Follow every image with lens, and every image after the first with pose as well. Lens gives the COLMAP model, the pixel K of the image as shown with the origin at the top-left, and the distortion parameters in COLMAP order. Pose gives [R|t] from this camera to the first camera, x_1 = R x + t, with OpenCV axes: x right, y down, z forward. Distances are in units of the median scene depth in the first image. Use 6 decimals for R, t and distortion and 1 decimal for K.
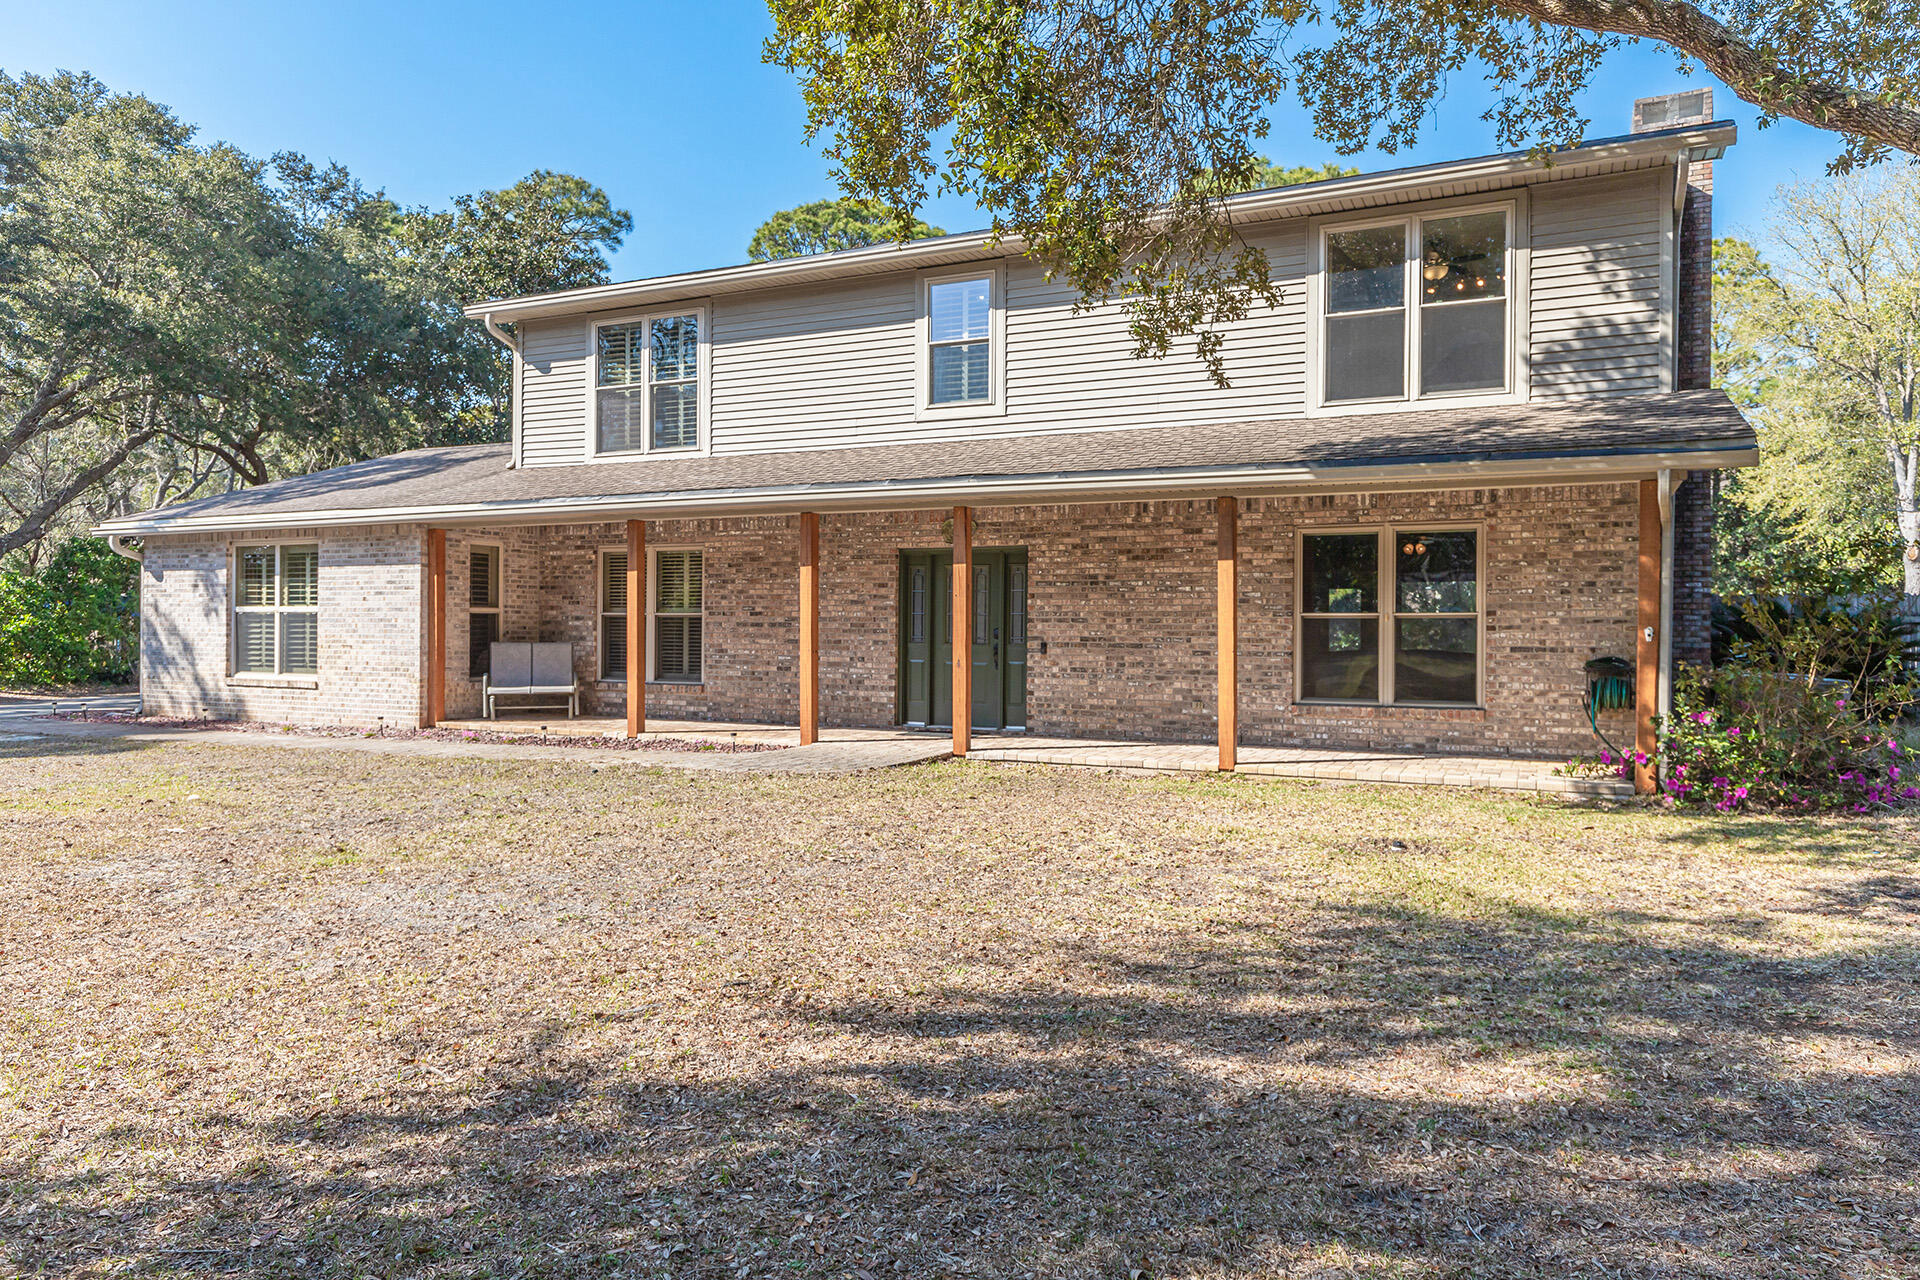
lens RADIAL K [[1283.1, 0, 960.3], [0, 1283.1, 636.6], [0, 0, 1]] dist [-0.005562, -0.000479]
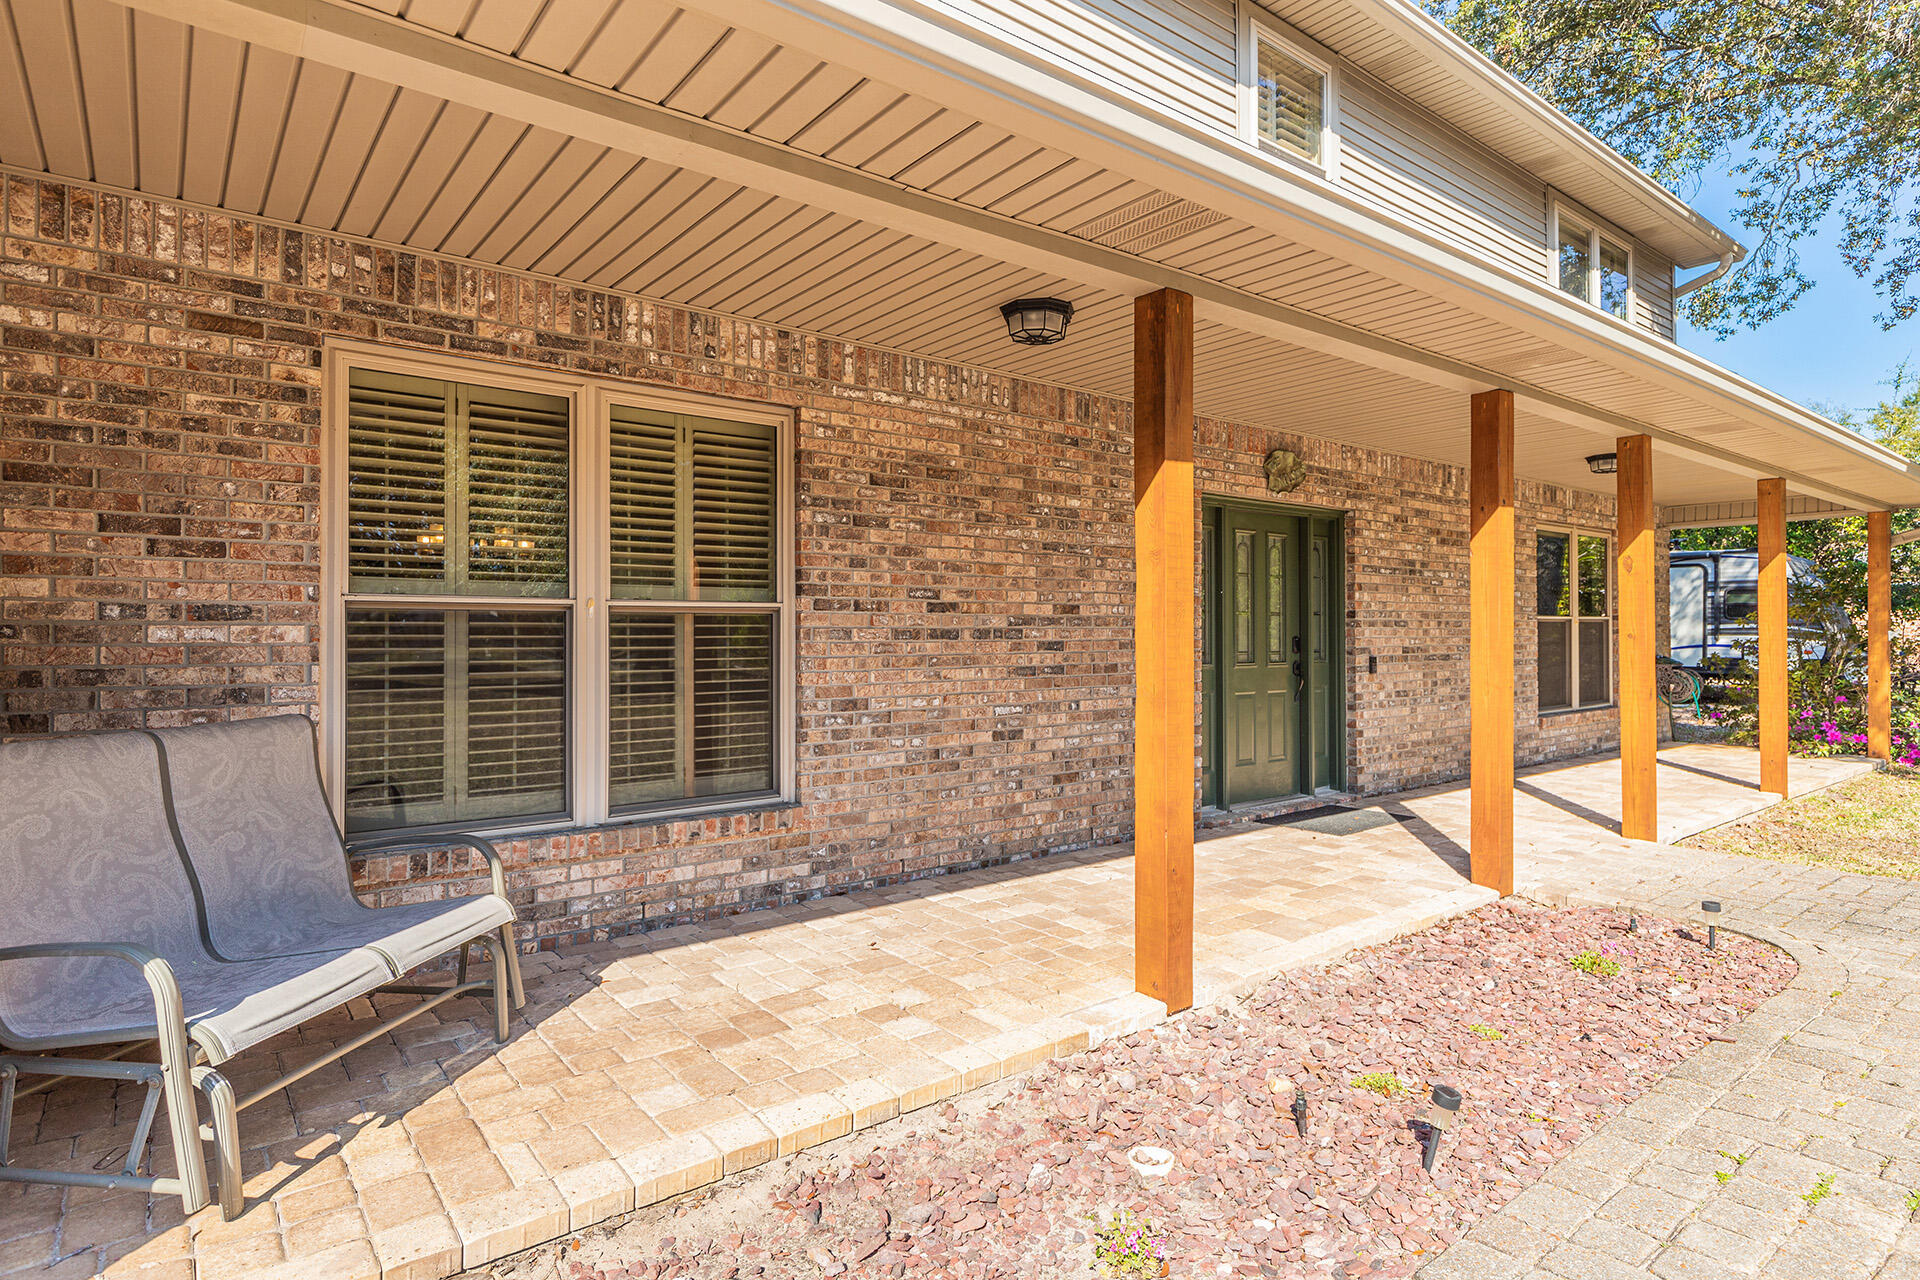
lens RADIAL K [[1029.2, 0, 960.8], [0, 1029.2, 632.4], [0, 0, 1]] dist [0.001307, -0.000167]
pose [[0.406278, -0.005093, 0.913735, -0.505467], [0.014432, 0.999895, -0.000844, -0.010488], [-0.913636, 0.013530, 0.406309, 0.956181]]
